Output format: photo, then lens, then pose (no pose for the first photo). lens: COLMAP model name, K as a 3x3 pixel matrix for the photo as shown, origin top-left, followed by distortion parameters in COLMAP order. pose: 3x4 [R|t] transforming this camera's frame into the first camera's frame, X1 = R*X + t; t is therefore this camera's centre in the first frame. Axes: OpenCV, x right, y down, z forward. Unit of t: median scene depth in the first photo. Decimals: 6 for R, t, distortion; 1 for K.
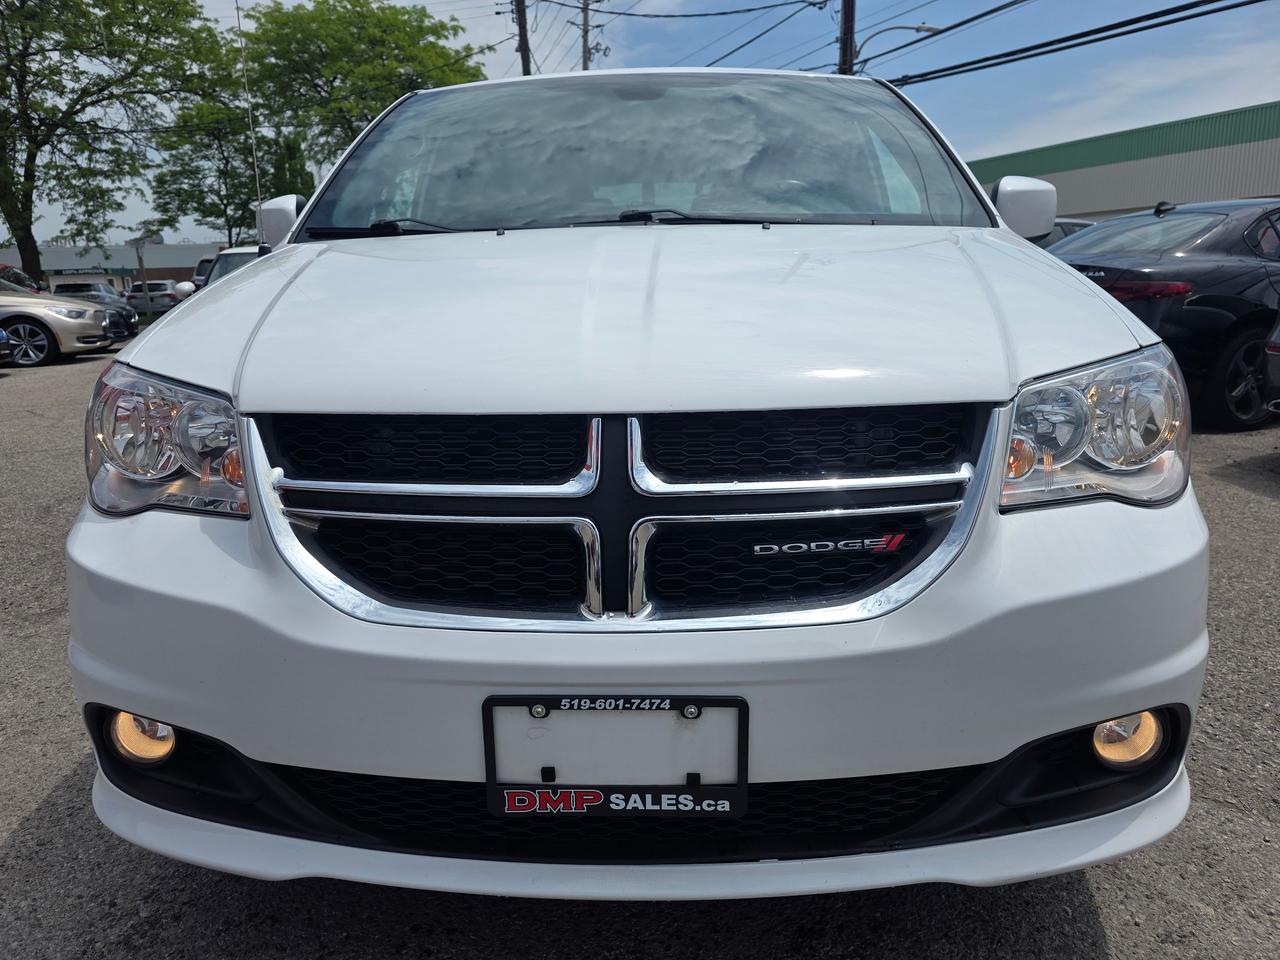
lens RADIAL K [[870.6, 0, 629.2], [0, 870.6, 475.7], [0, 0, 1]] dist [0.041751, -0.045270]
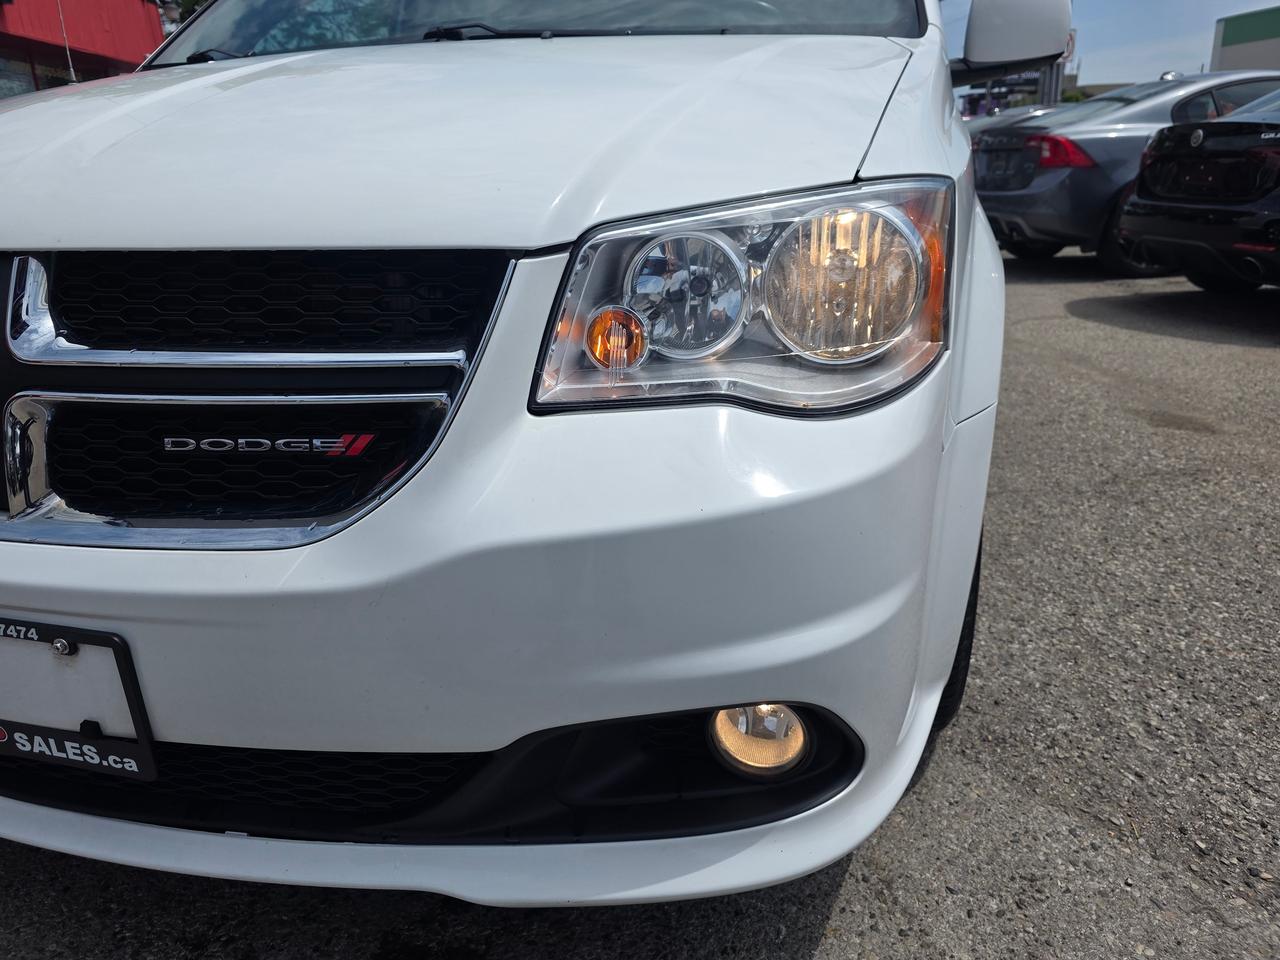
lens RADIAL K [[870.6, 0, 635.5], [0, 870.6, 467.8], [0, 0, 1]] dist [0.041751, -0.045270]
pose [[0.976101, 0.065611, -0.207176, 0.600055], [-0.041771, 0.992203, 0.117421, 0.000279], [0.213265, -0.105961, 0.971231, 0.307633]]
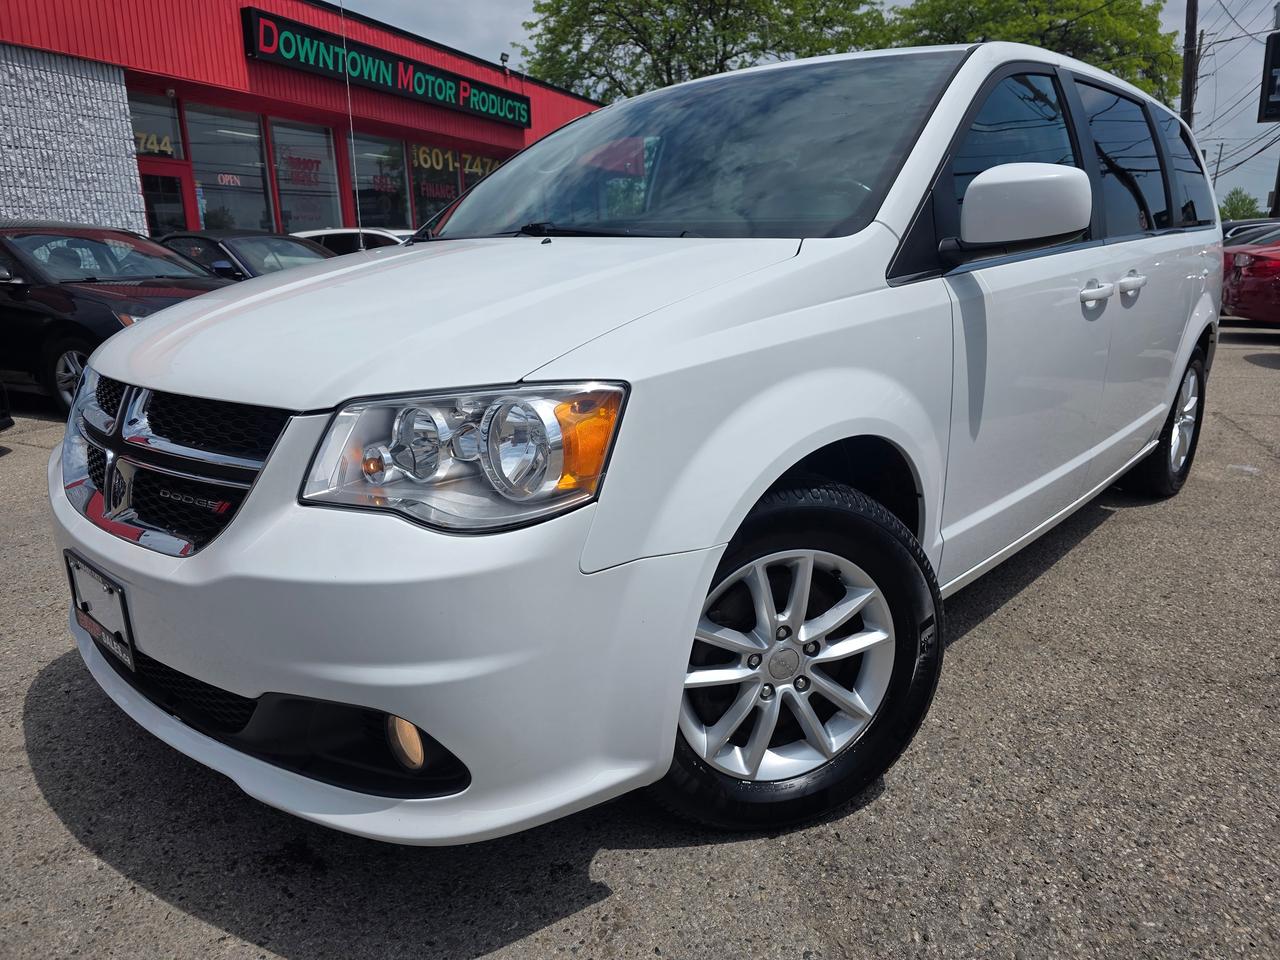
lens RADIAL K [[870.6, 0, 618.5], [0, 870.6, 449.3], [0, 0, 1]] dist [0.041751, -0.045270]
pose [[0.757208, 0.151390, -0.635387, 1.386175], [-0.146654, 0.987337, 0.060477, -0.154075], [0.636497, 0.047388, 0.769822, 0.323405]]
